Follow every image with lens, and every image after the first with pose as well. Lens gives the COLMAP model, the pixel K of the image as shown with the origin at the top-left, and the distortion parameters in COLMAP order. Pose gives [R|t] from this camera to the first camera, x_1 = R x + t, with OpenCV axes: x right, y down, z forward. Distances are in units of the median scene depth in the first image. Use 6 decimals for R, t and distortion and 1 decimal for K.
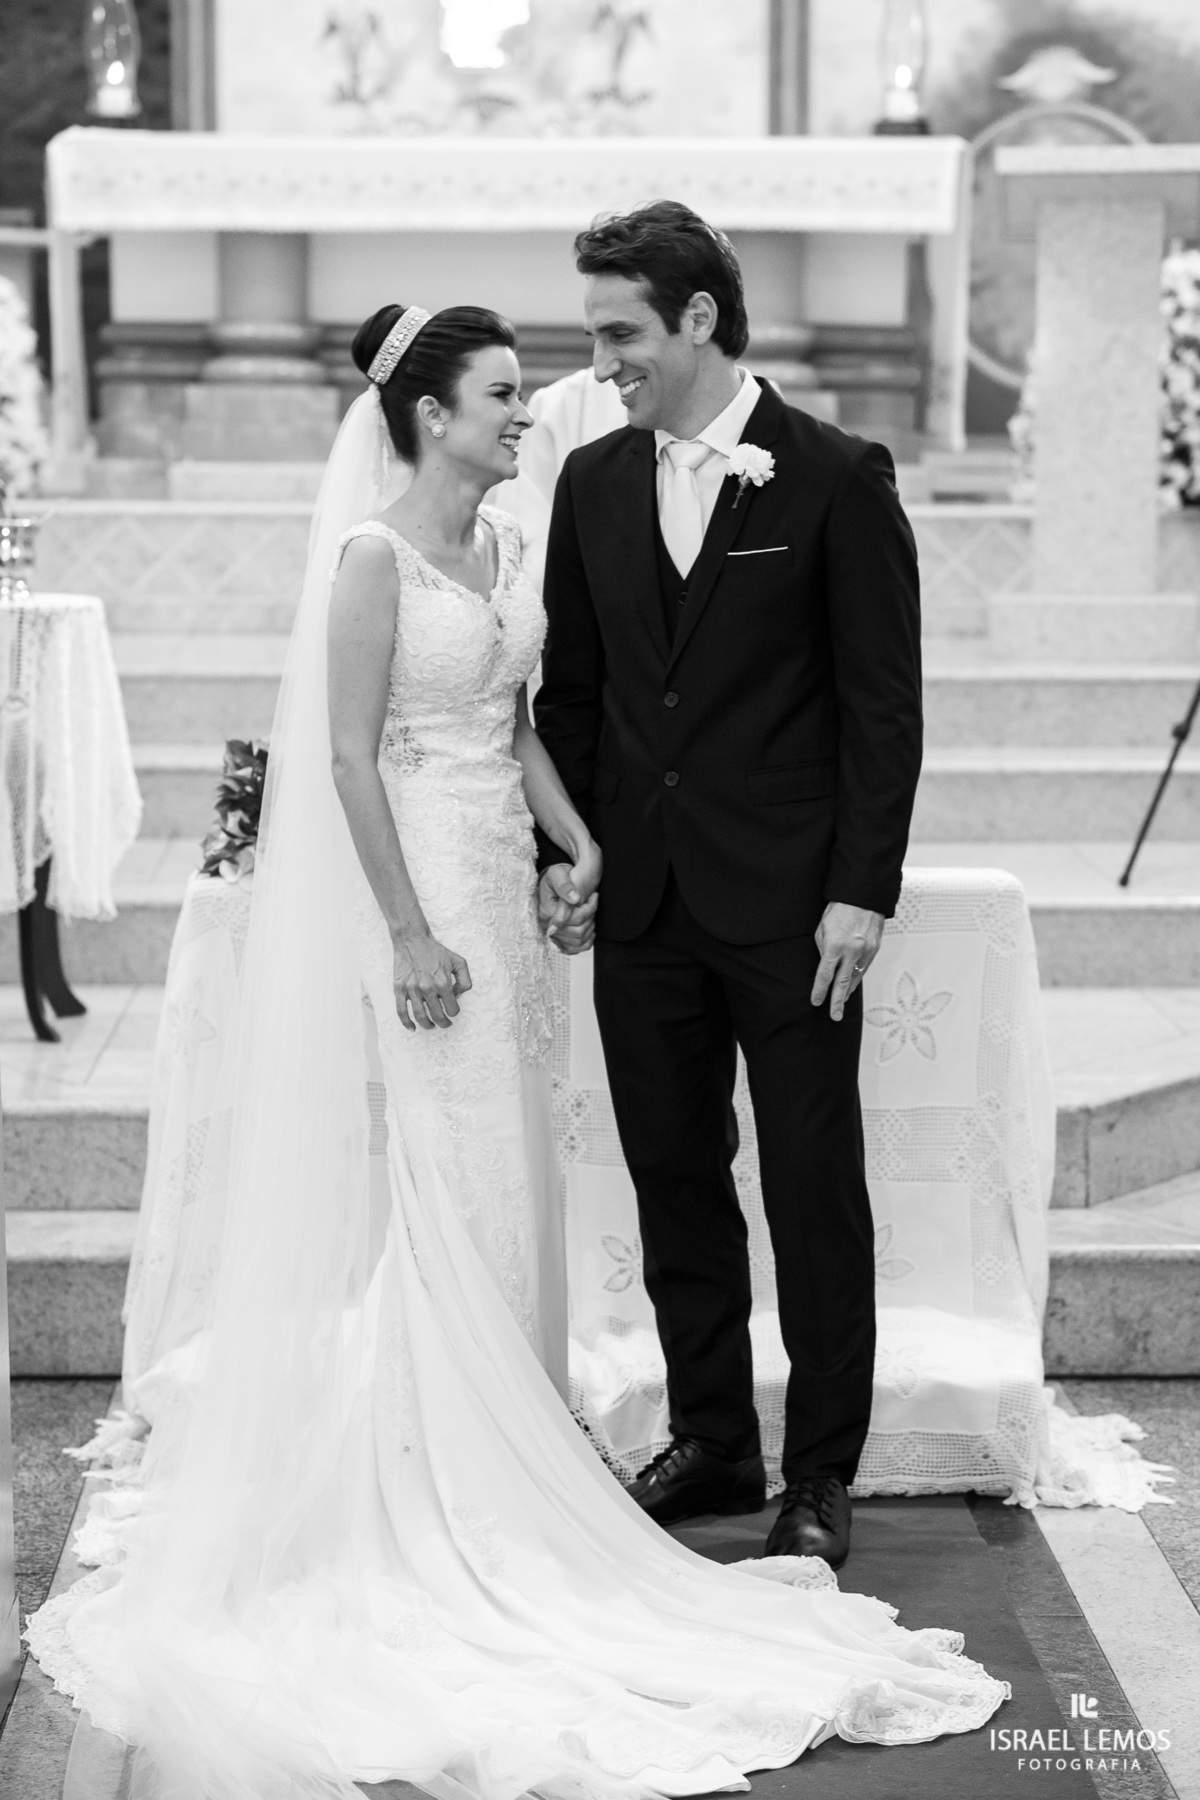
lens RADIAL K [[4357.0, 0, 600.0], [0, 4357.0, 900.0], [0, 0, 1]] dist [-0.101354, 5.984156]
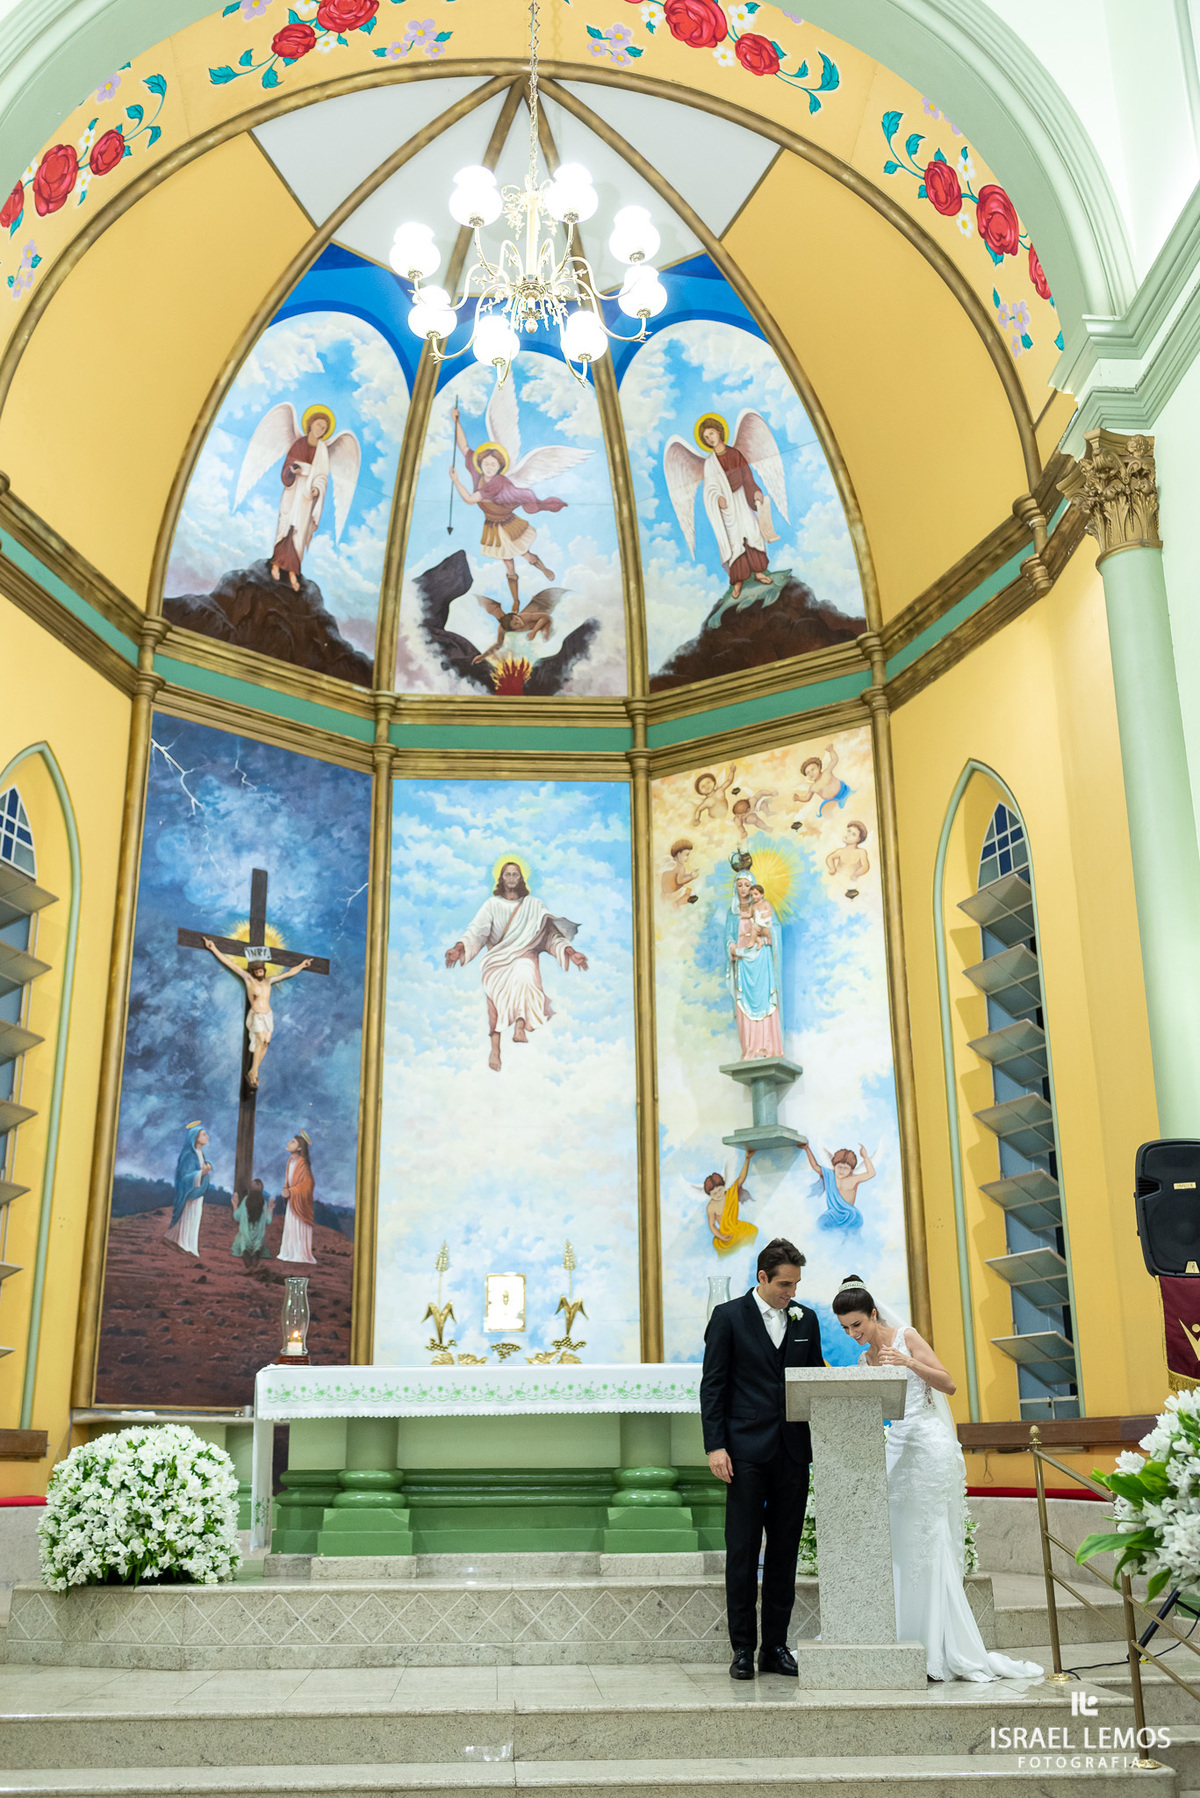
lens RADIAL K [[1704.9, 0, 596.1], [0, 1704.9, 874.7], [0, 0, 1]] dist [0.002765, -0.026189]
pose [[0.999773, -0.006173, 0.020416, 0.003268], [0.014498, 0.898744, -0.438233, -0.053168], [-0.015644, 0.438429, 0.898629, 0.315273]]
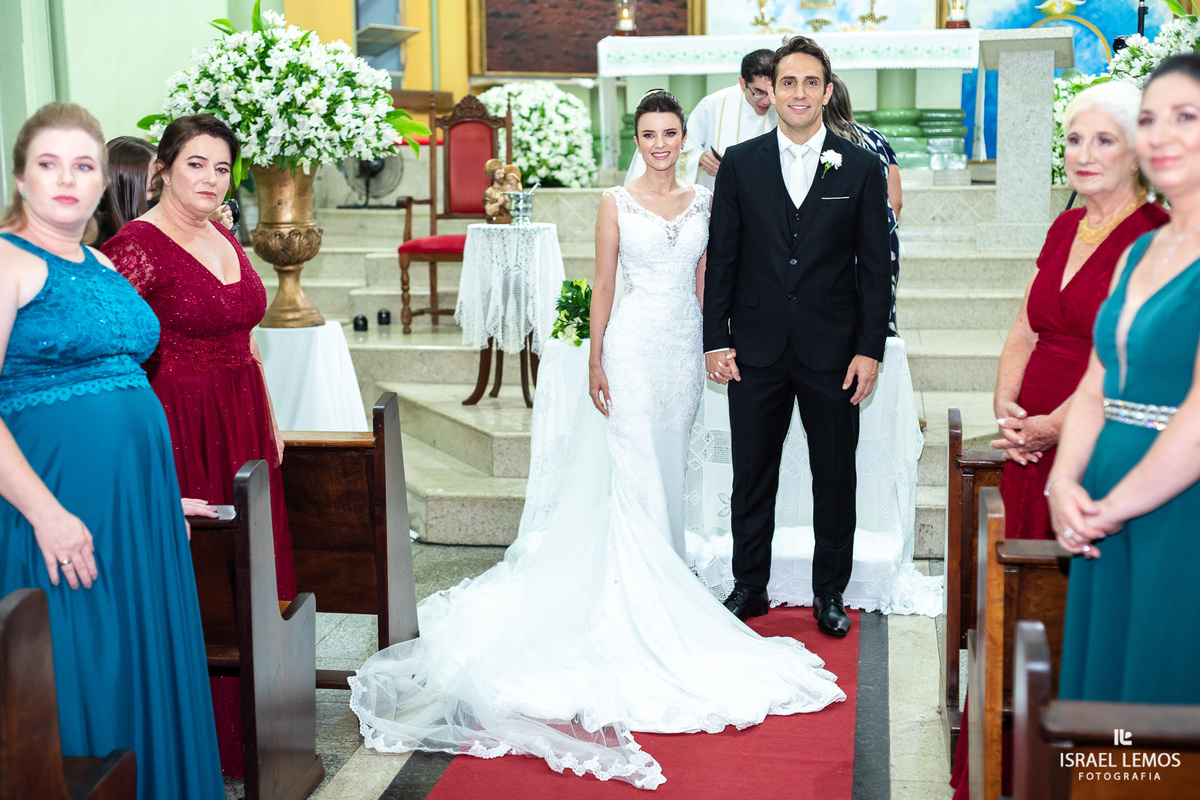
lens RADIAL K [[1758.5, 0, 600.0], [0, 1758.5, 400.0], [0, 0, 1]] dist [-0.052864, 0.652352]
pose [[0.980629, 0.012215, -0.195492, 0.081189], [-0.007493, 0.999662, 0.024881, 0.002830], [0.195730, -0.022934, 0.980390, 0.041936]]
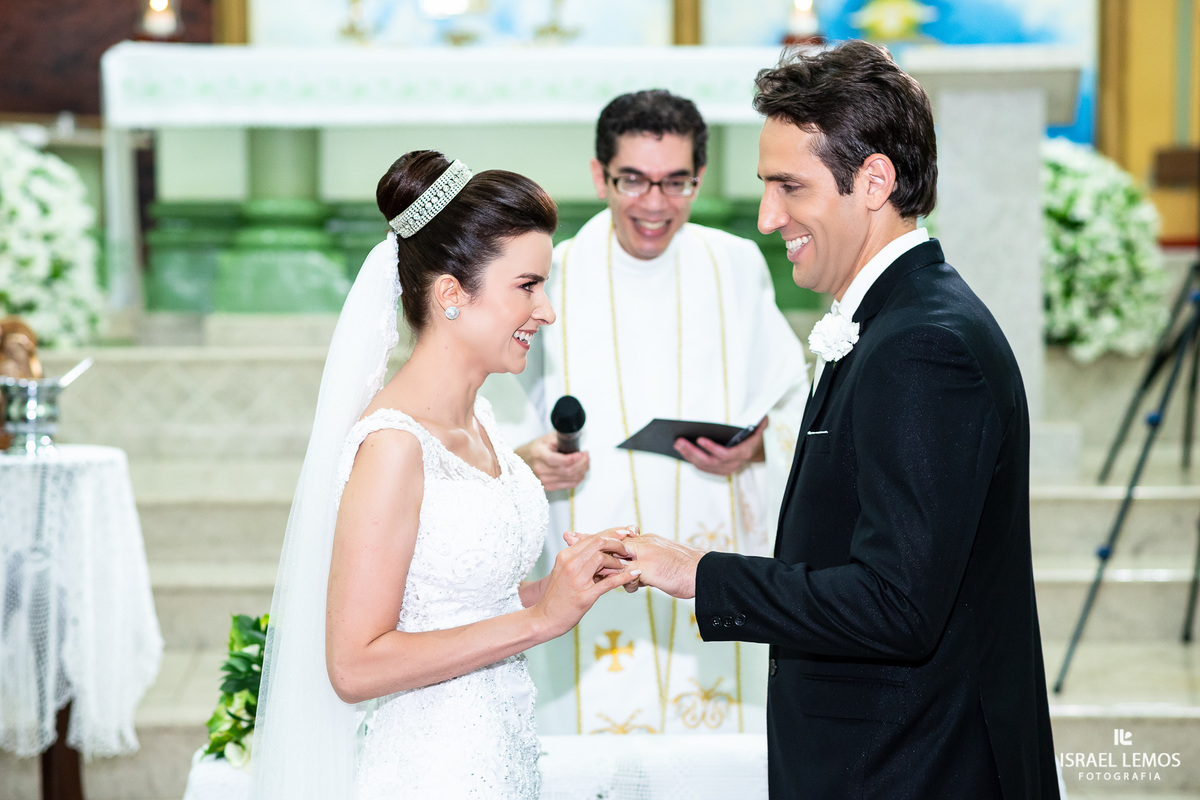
lens RADIAL K [[2904.7, 0, 600.0], [0, 2904.7, 400.0], [0, 0, 1]] dist [-0.101354, 5.984156]
pose [[0.999568, -0.009726, 0.027731, -0.014217], [0.011517, 0.997808, -0.065169, -0.027480], [-0.027036, 0.065460, 0.997489, 0.231360]]
